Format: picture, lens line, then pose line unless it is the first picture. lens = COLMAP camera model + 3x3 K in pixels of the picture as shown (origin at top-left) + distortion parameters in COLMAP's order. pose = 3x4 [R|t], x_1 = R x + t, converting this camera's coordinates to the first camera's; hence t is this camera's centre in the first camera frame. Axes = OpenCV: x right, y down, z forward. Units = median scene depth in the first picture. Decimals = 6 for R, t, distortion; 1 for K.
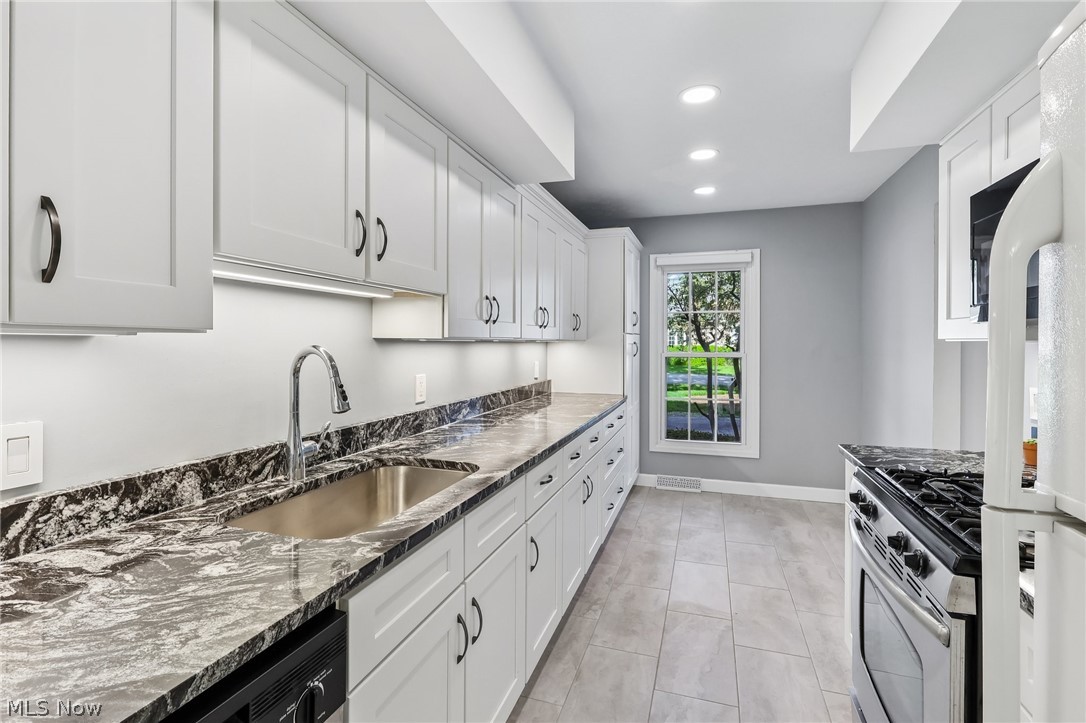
lens RADIAL K [[500.2, 0, 543.9], [0, 500.2, 348.8], [0, 0, 1]] dist [-0.000860, 0.000045]
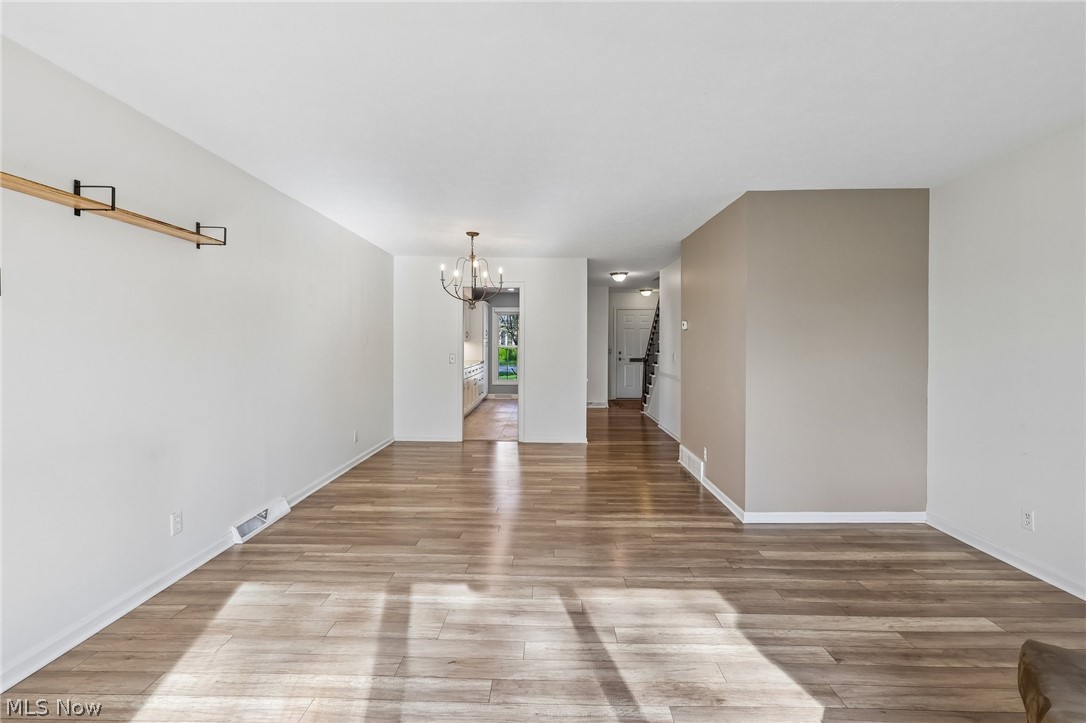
lens RADIAL K [[500.2, 0, 543.9], [0, 500.2, 348.8], [0, 0, 1]] dist [-0.000860, 0.000045]
pose [[0.954231, -0.001102, 0.299068, -0.599730], [0.000921, 0.999999, 0.000746, 0.042503], [-0.299069, -0.000436, 0.954231, -3.031145]]
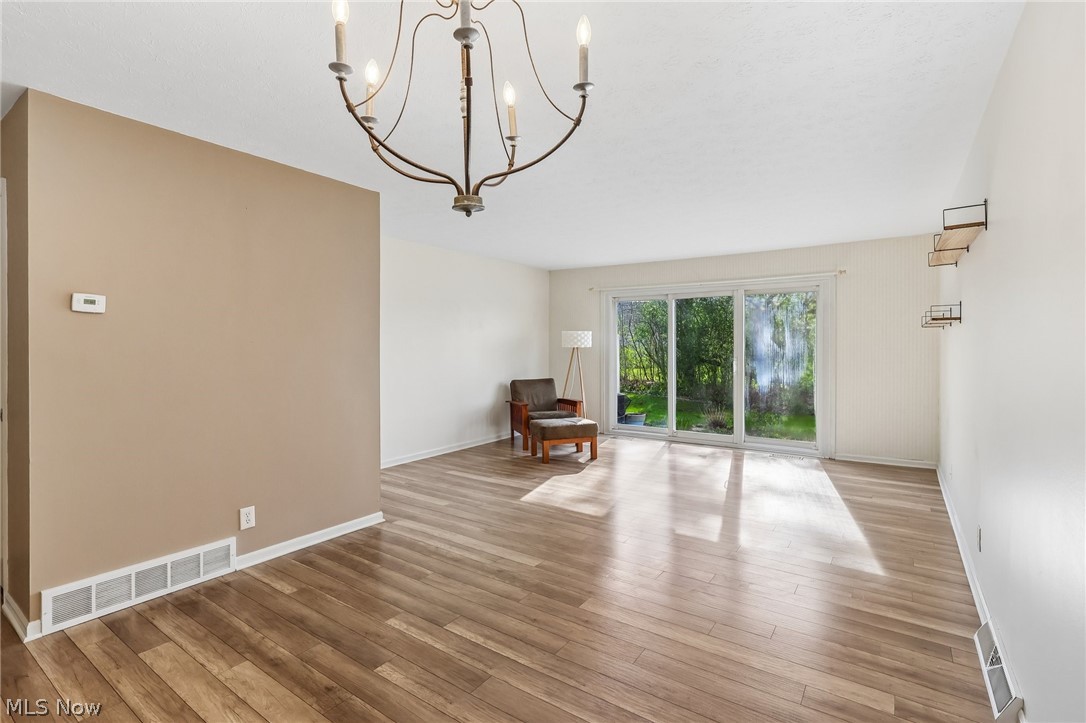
lens RADIAL K [[515.2, 0, 542.8], [0, 515.2, 344.8], [0, 0, 1]] dist [0.043165, 0.000086]
pose [[-0.956723, -0.000091, 0.291000, -0.493334], [0.004440, 0.999879, 0.014912, 0.005422], [-0.290966, 0.015559, -0.956607, -0.203764]]
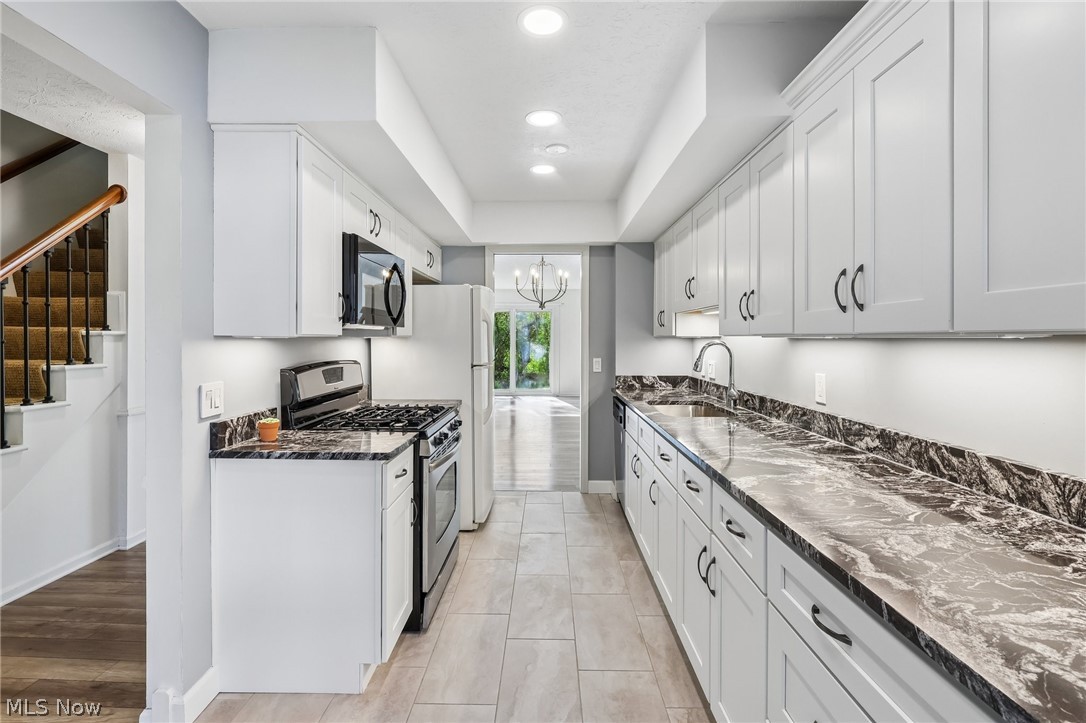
lens RADIAL K [[507.1, 0, 543.1], [0, 507.1, 343.1], [0, 0, 1]] dist [-0.012870, -0.000486]
pose [[-0.952945, -0.004258, -0.303115, 0.551944], [-0.010606, 0.999758, 0.019299, -0.019825], [0.302959, 0.021605, -0.952759, 1.769778]]
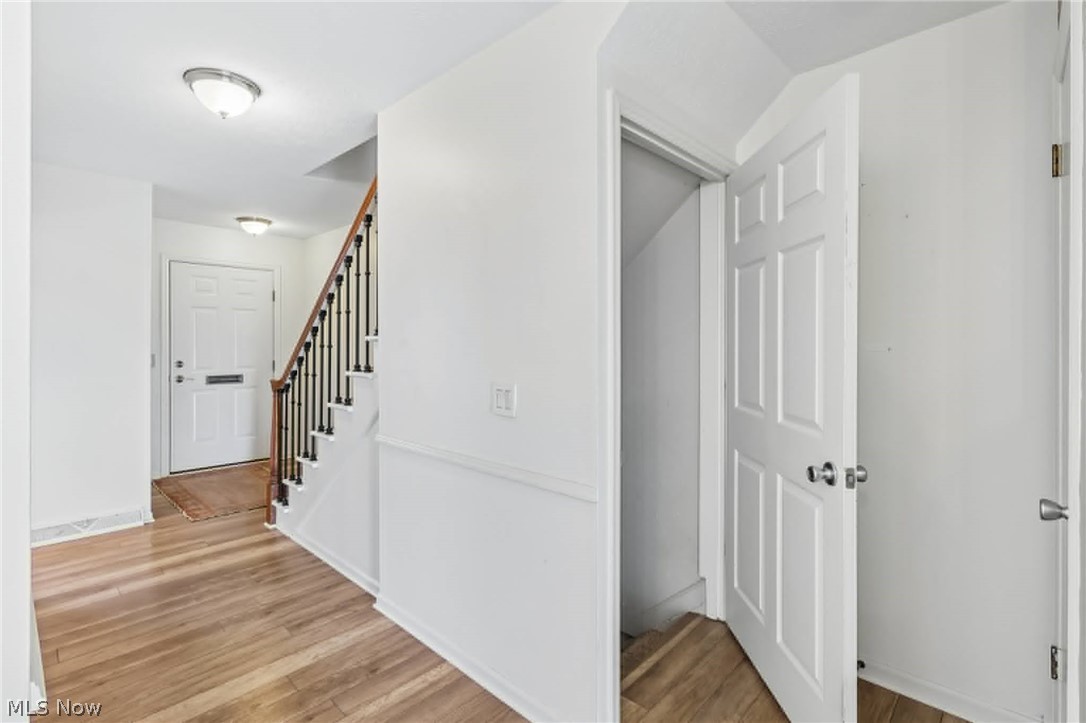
lens RADIAL K [[513.2, 0, 542.4], [0, 513.2, 339.7], [0, 0, 1]] dist [-0.002709, 0.000012]
pose [[0.439439, 0.004990, 0.898259, 0.378885], [0.011638, 0.999869, -0.011248, 0.024933], [-0.898197, 0.015396, 0.439323, -0.743706]]
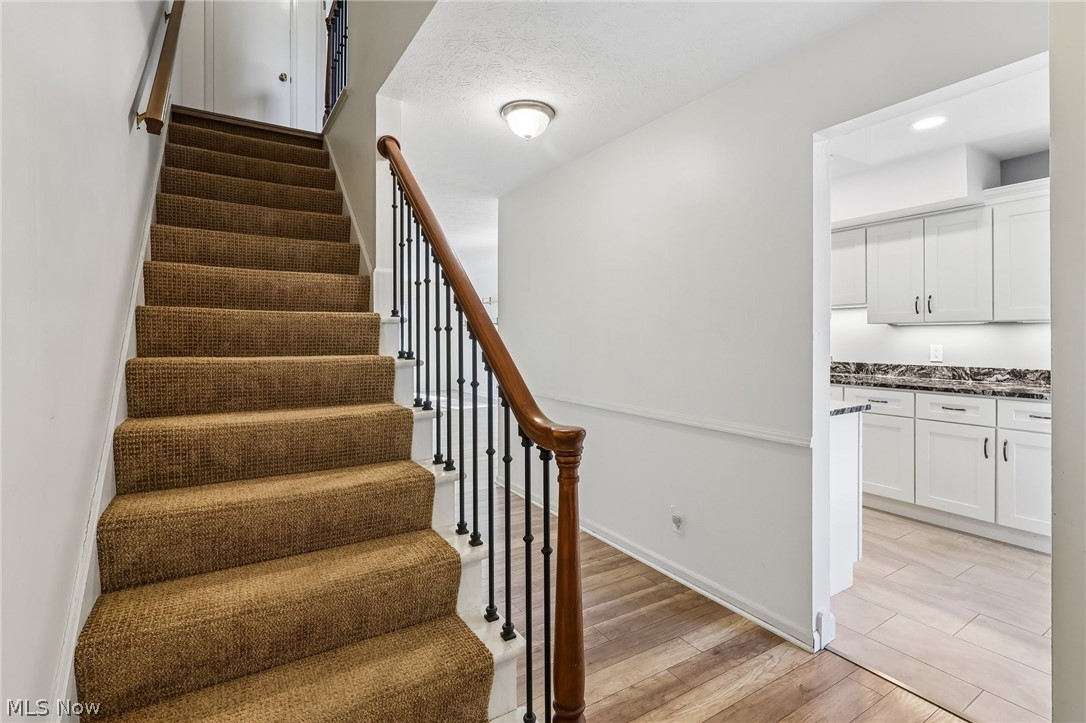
lens RADIAL K [[513.2, 0, 542.4], [0, 513.2, 339.7], [0, 0, 1]] dist [-0.002709, 0.000012]
pose [[-0.634706, 0.004674, -0.772739, 1.912547], [-0.006821, 0.999909, 0.011650, 0.024084], [0.772724, 0.012665, -0.634616, 1.079464]]
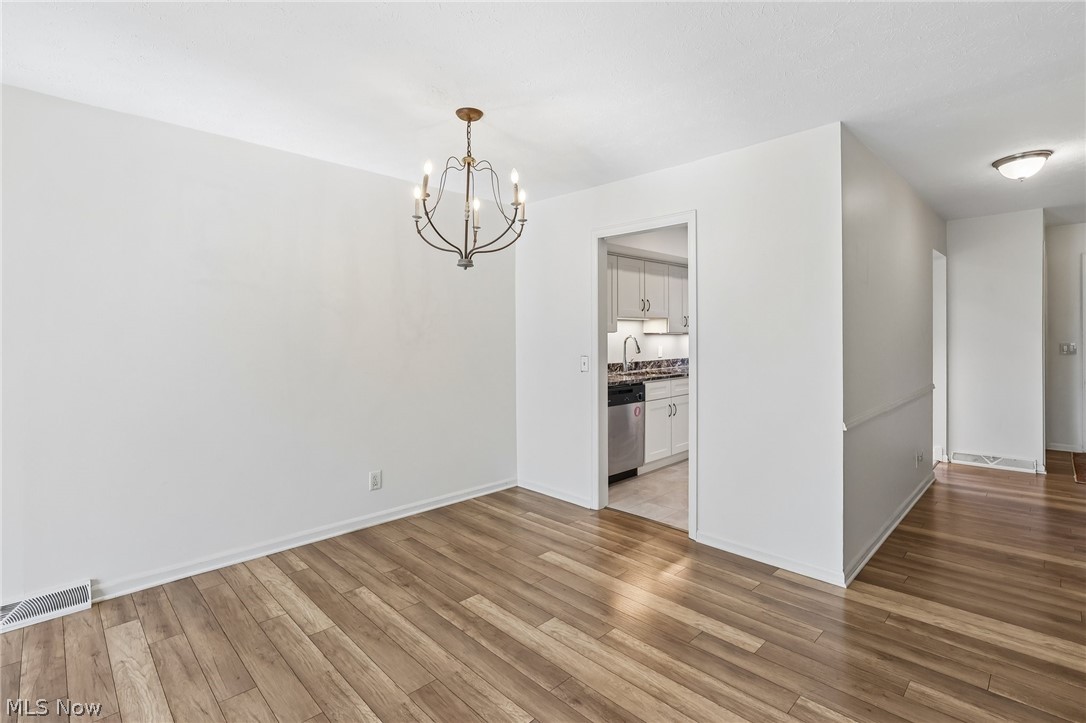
lens RADIAL K [[513.2, 0, 542.4], [0, 513.2, 339.7], [0, 0, 1]] dist [-0.002709, 0.000012]
pose [[0.888826, -0.007512, -0.458183, 0.444291], [0.004435, 0.999960, -0.007792, 0.033758], [0.458223, 0.004893, 0.888824, -1.698537]]
